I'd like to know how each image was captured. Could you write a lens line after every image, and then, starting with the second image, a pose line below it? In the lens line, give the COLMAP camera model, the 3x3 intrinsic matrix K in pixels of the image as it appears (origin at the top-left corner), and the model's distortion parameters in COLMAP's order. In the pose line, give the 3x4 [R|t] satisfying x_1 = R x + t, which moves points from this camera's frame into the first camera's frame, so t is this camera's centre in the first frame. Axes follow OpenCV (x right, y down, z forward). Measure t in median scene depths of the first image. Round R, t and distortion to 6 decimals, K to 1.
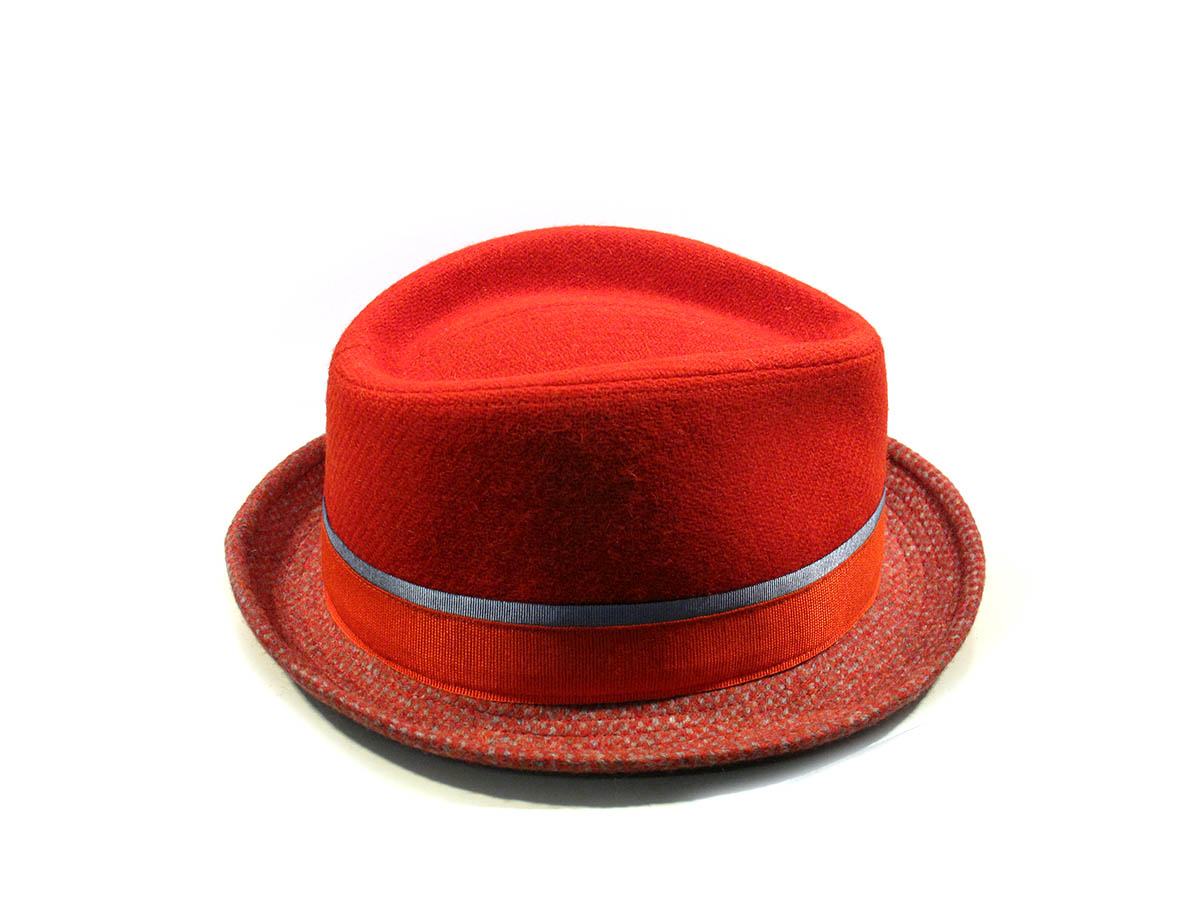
lens RADIAL K [[1729.3, 0, 600.0], [0, 1729.3, 450.0], [0, 0, 1]] dist [-0.030795, -0.014331]
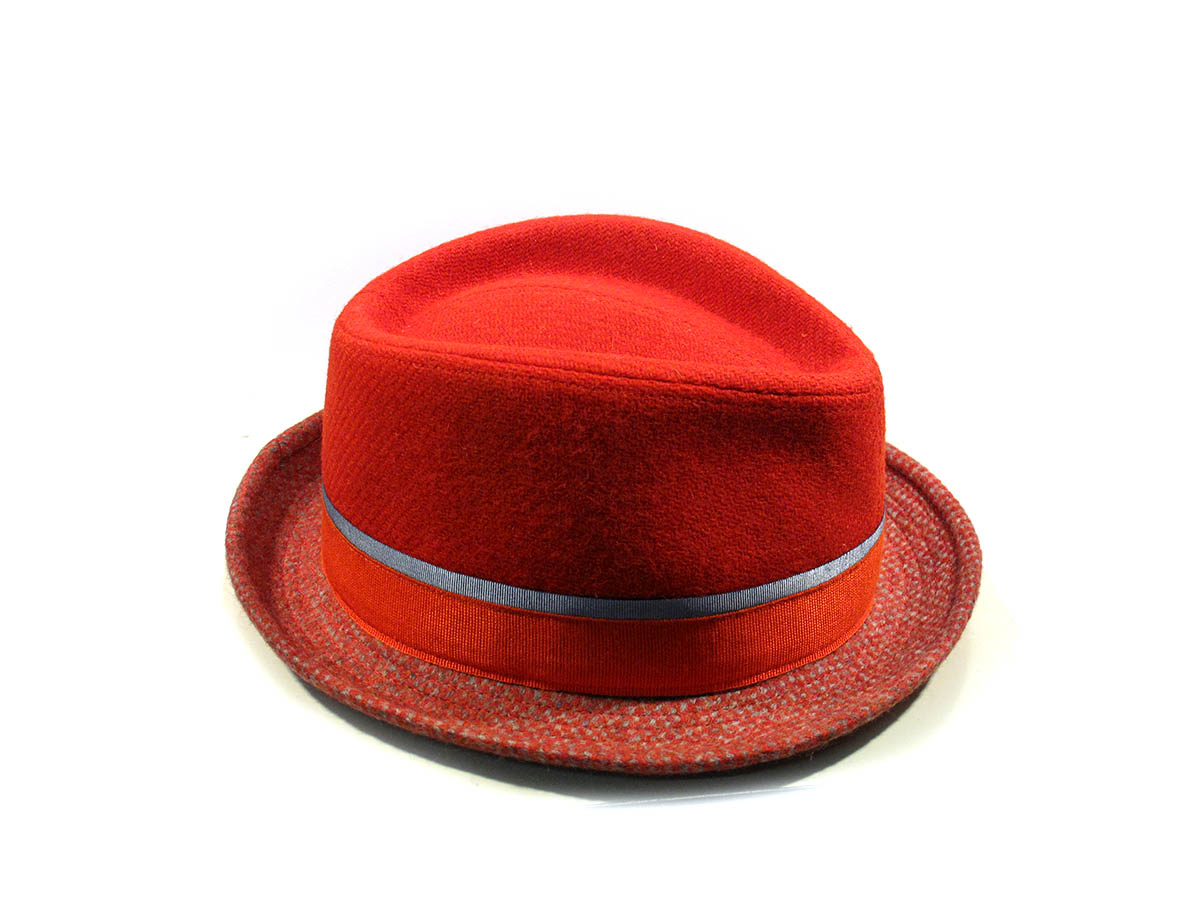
lens RADIAL K [[1729.3, 0, 600.0], [0, 1729.3, 450.0], [0, 0, 1]] dist [-0.030795, -0.014331]
pose [[0.916375, 0.205540, -0.343527, 0.377968], [-0.204973, 0.978014, 0.038393, -0.036136], [0.343866, 0.035231, 0.938358, 0.068958]]
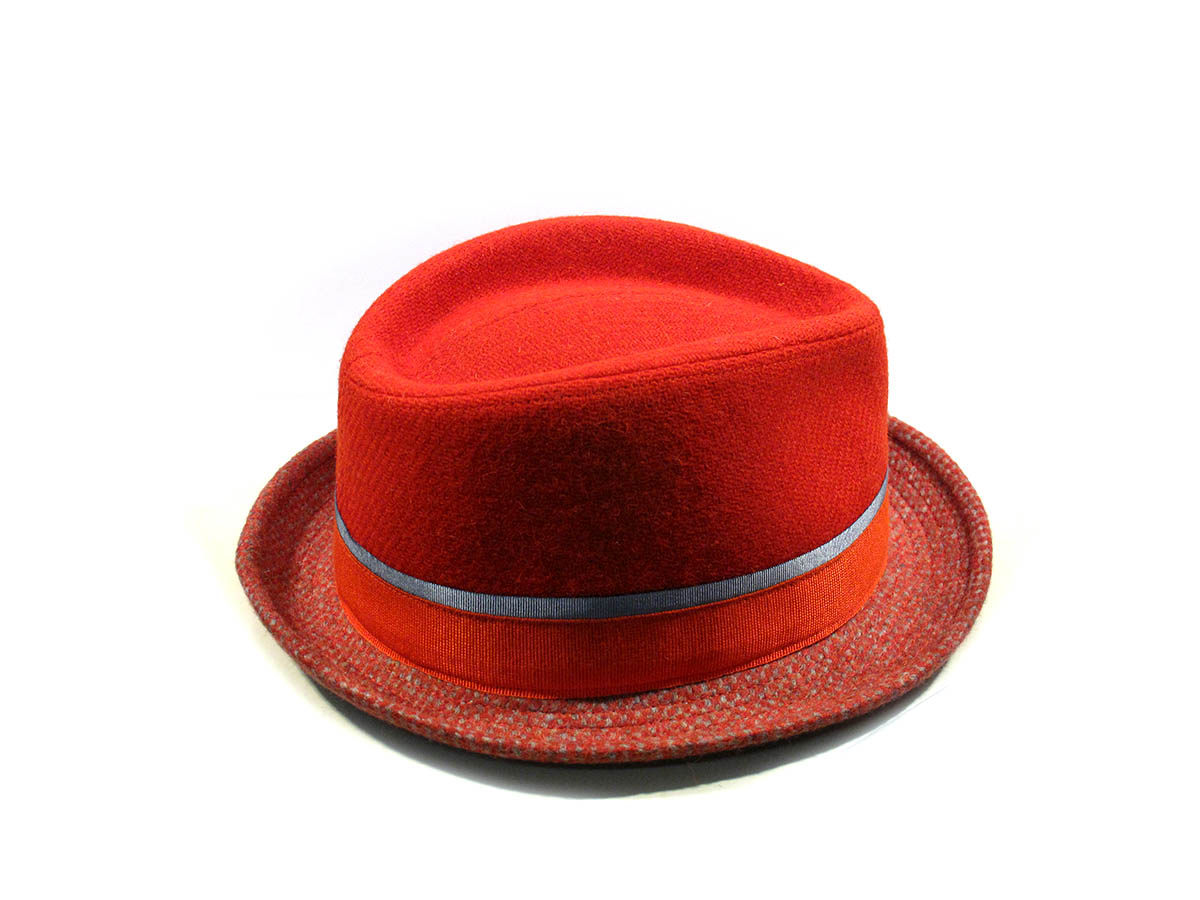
lens RADIAL K [[1729.3, 0, 600.0], [0, 1729.3, 450.0], [0, 0, 1]] dist [-0.030795, -0.014331]
pose [[0.988815, -0.084097, 0.123178, -0.140417], [0.083252, 0.996456, 0.011996, -0.006825], [-0.123751, -0.001606, 0.992312, 0.008797]]
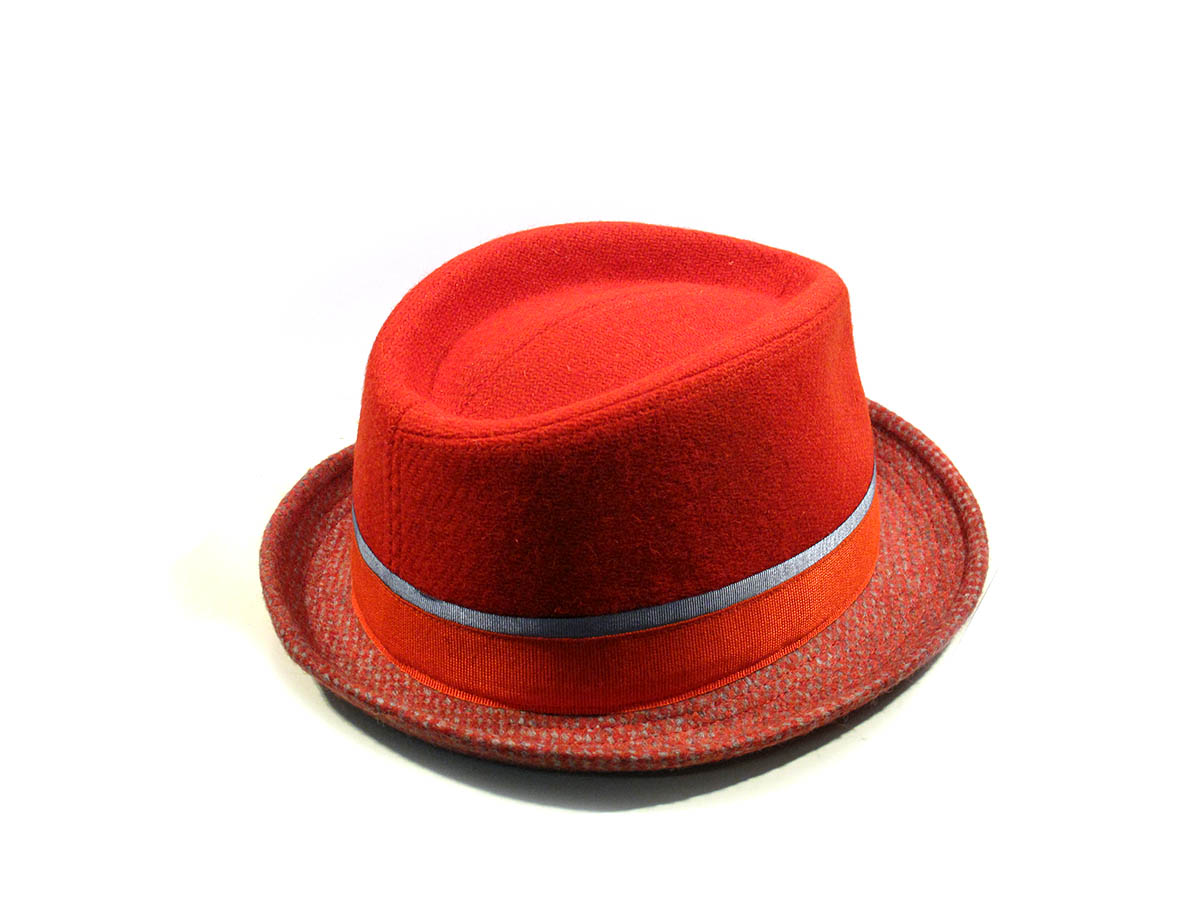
lens RADIAL K [[1729.3, 0, 600.0], [0, 1729.3, 450.0], [0, 0, 1]] dist [-0.030795, -0.014331]
pose [[0.848286, -0.281525, 0.448502, -0.499403], [0.277687, 0.957667, 0.075918, -0.081712], [-0.450889, 0.060143, 0.890552, 0.121218]]
